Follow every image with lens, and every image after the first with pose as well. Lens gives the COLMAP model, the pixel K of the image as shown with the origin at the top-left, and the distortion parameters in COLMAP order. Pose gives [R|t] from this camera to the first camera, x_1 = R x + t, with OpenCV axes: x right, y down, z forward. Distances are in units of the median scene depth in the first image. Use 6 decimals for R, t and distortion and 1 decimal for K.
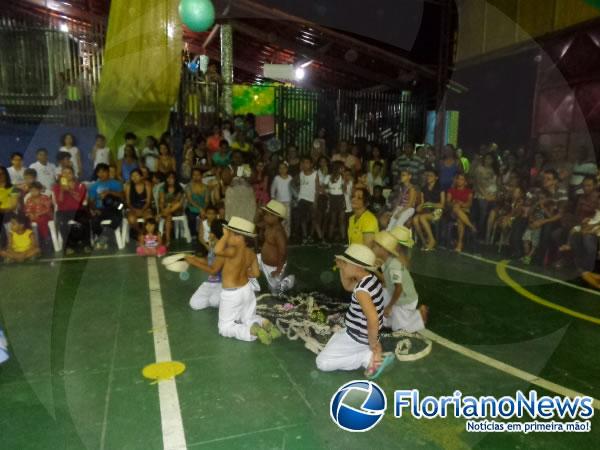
lens RADIAL K [[489.5, 0, 319.1], [0, 489.5, 236.0], [0, 0, 1]] dist [0.008568, 0.004931]
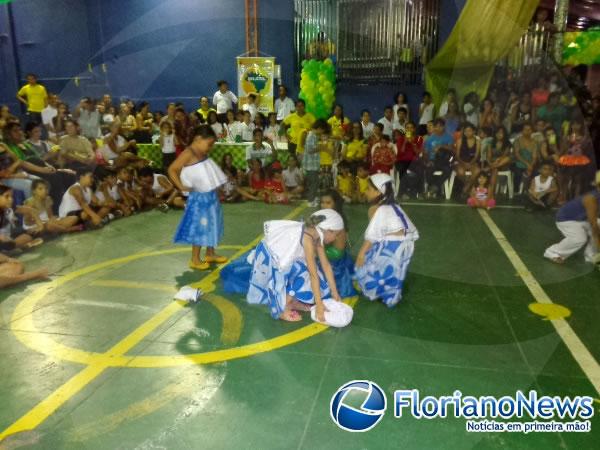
lens RADIAL K [[489.5, 0, 319.1], [0, 489.5, 236.0], [0, 0, 1]] dist [0.008568, 0.004931]
pose [[0.863569, 0.114466, -0.491066, -0.106772], [-0.073291, 0.992044, 0.102356, 0.017096], [0.498875, -0.052401, 0.865088, -0.075703]]
